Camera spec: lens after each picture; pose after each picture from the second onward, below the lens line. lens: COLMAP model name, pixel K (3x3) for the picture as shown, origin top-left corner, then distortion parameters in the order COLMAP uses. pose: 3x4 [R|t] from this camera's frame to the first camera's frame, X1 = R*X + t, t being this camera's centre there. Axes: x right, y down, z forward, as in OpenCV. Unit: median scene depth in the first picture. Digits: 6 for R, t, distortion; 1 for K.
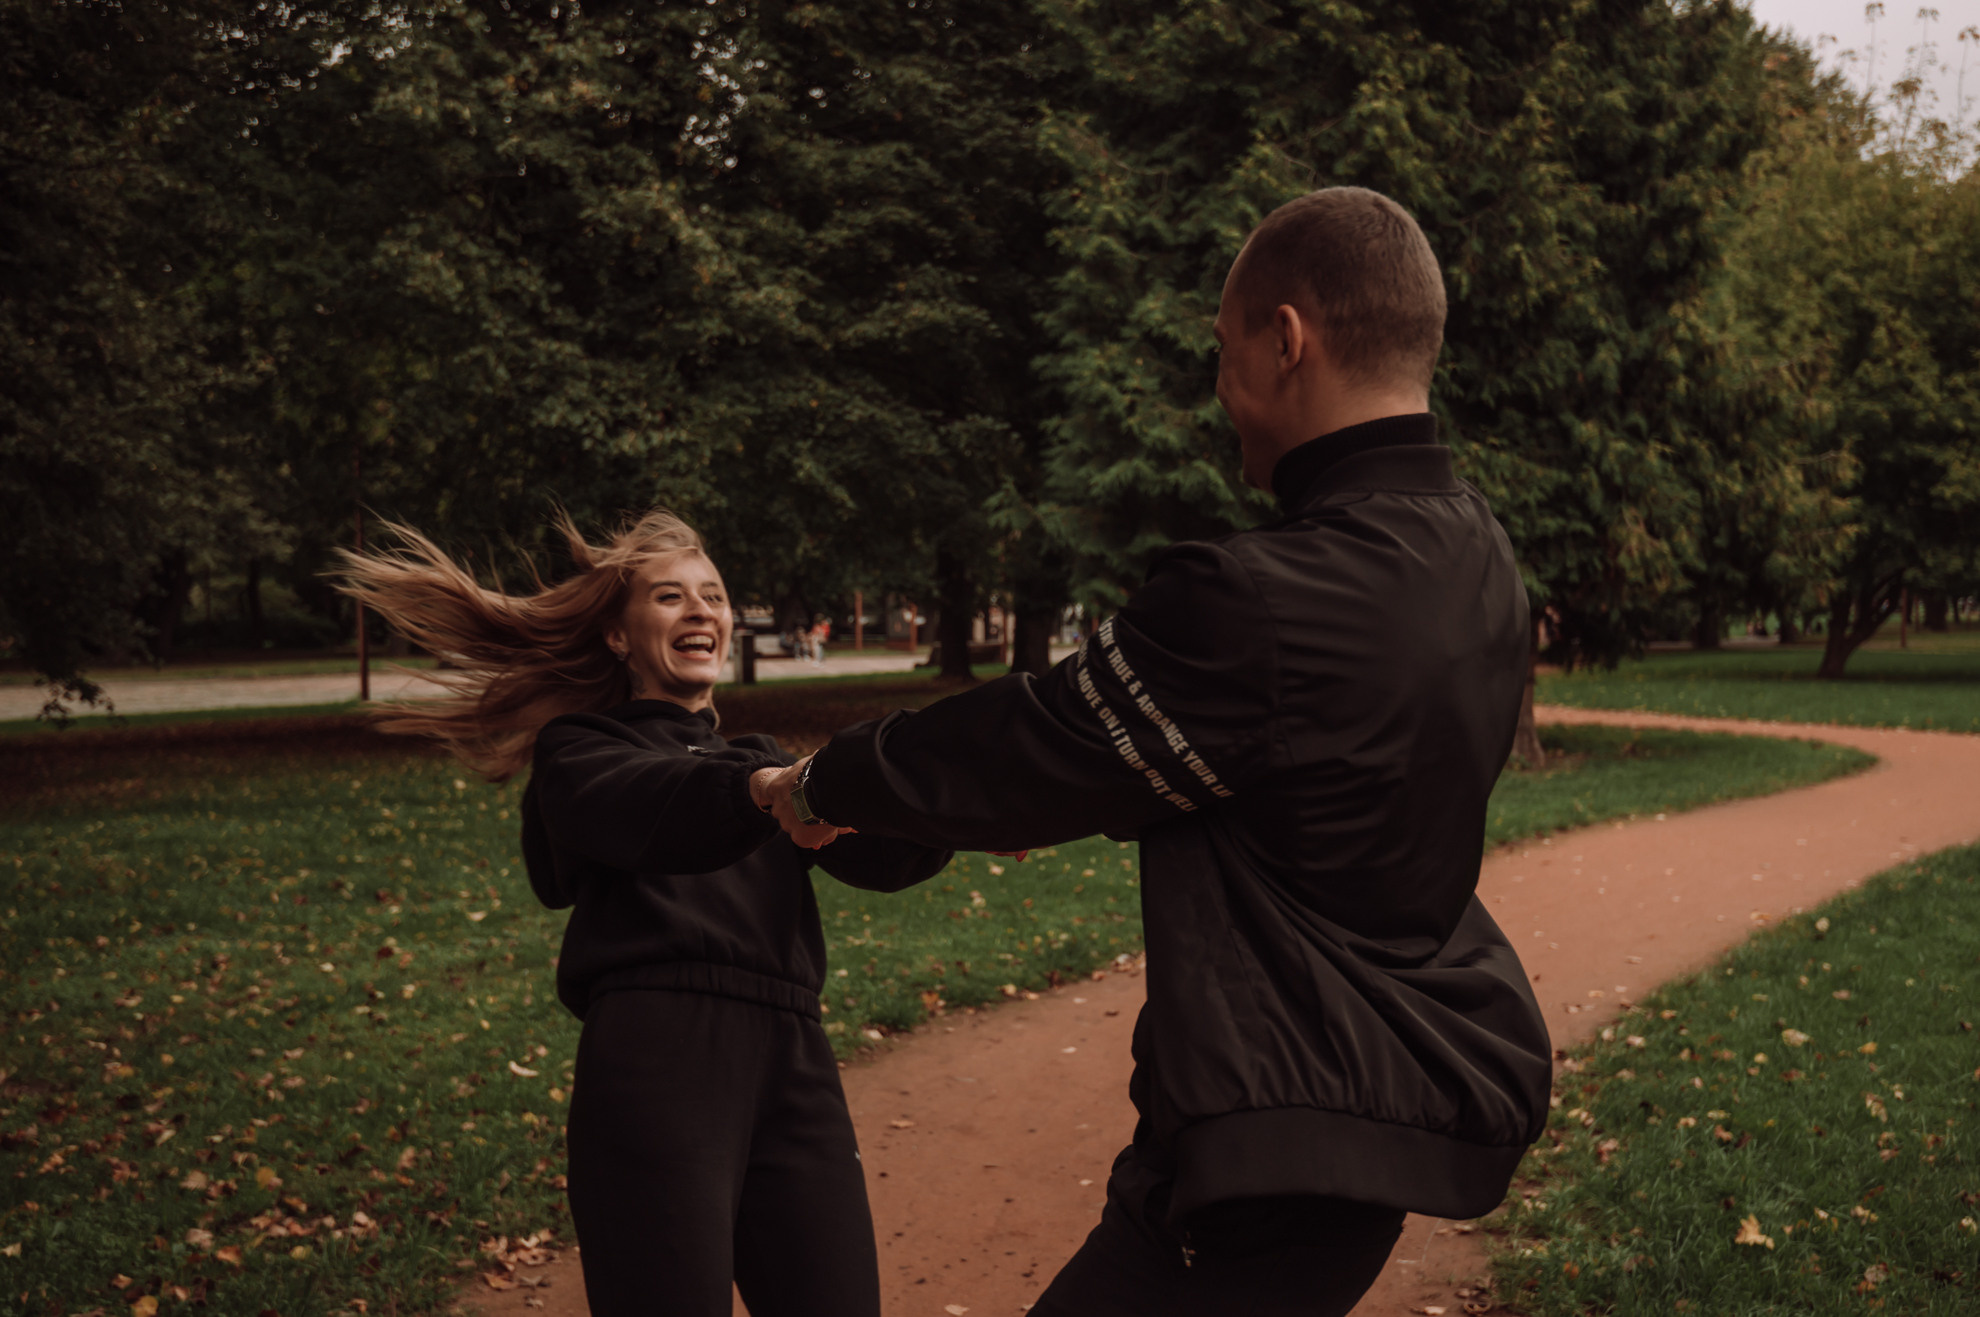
lens RADIAL K [[1972.0, 0, 988.0], [0, 1972.0, 662.3], [0, 0, 1]] dist [0.052839, -0.005800]
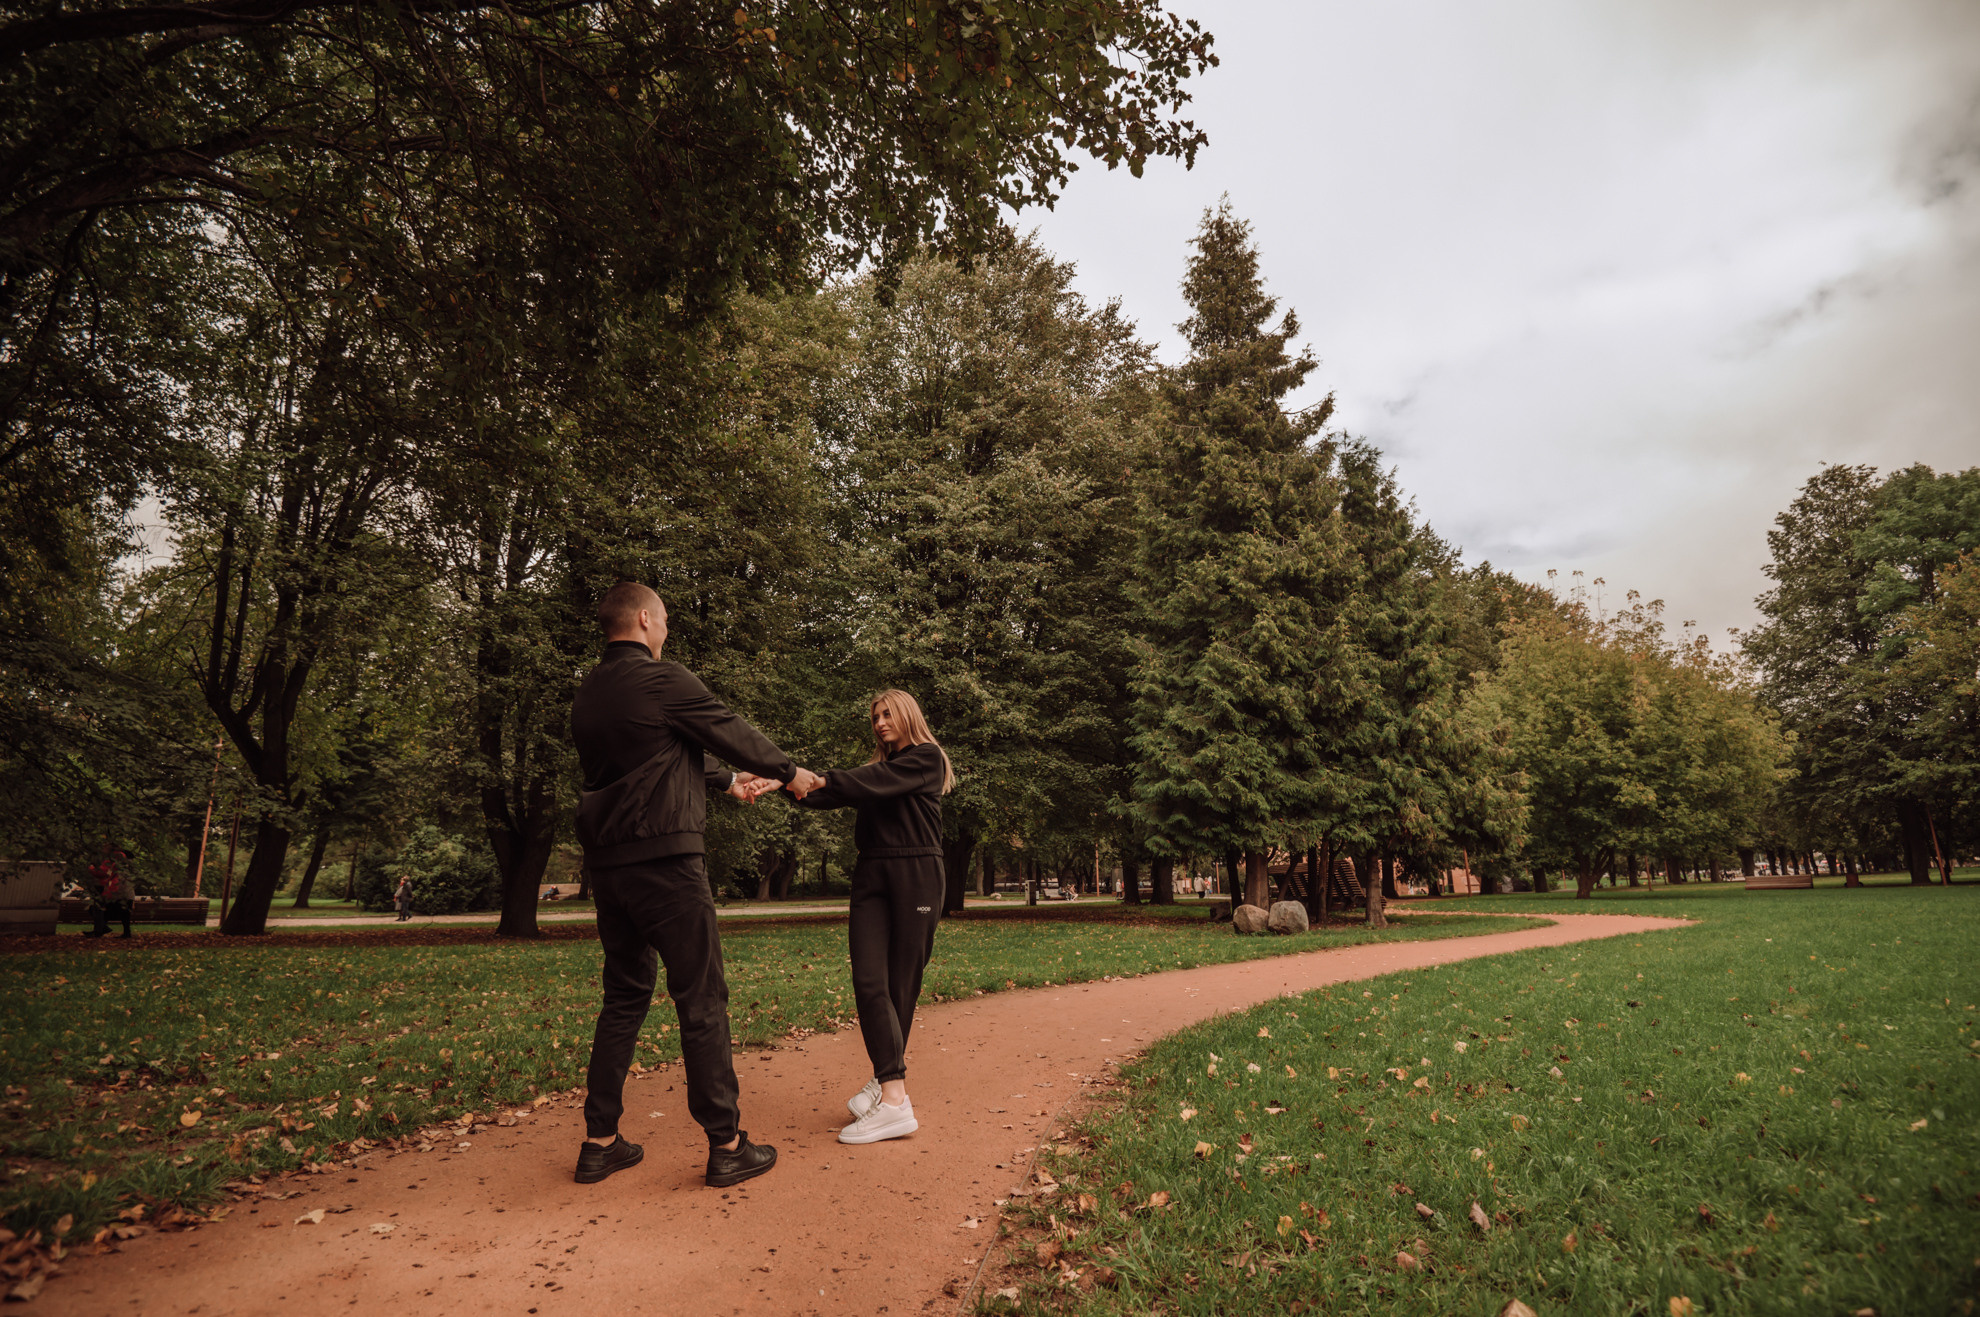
lens RADIAL K [[976.1, 0, 990.0], [0, 976.1, 658.5], [0, 0, 1]] dist [0.003702, -0.000890]
pose [[0.977929, -0.049936, -0.202881, 0.104430], [-0.004674, 0.965548, -0.260181, 0.050145], [0.208884, 0.255387, 0.944005, -0.113080]]
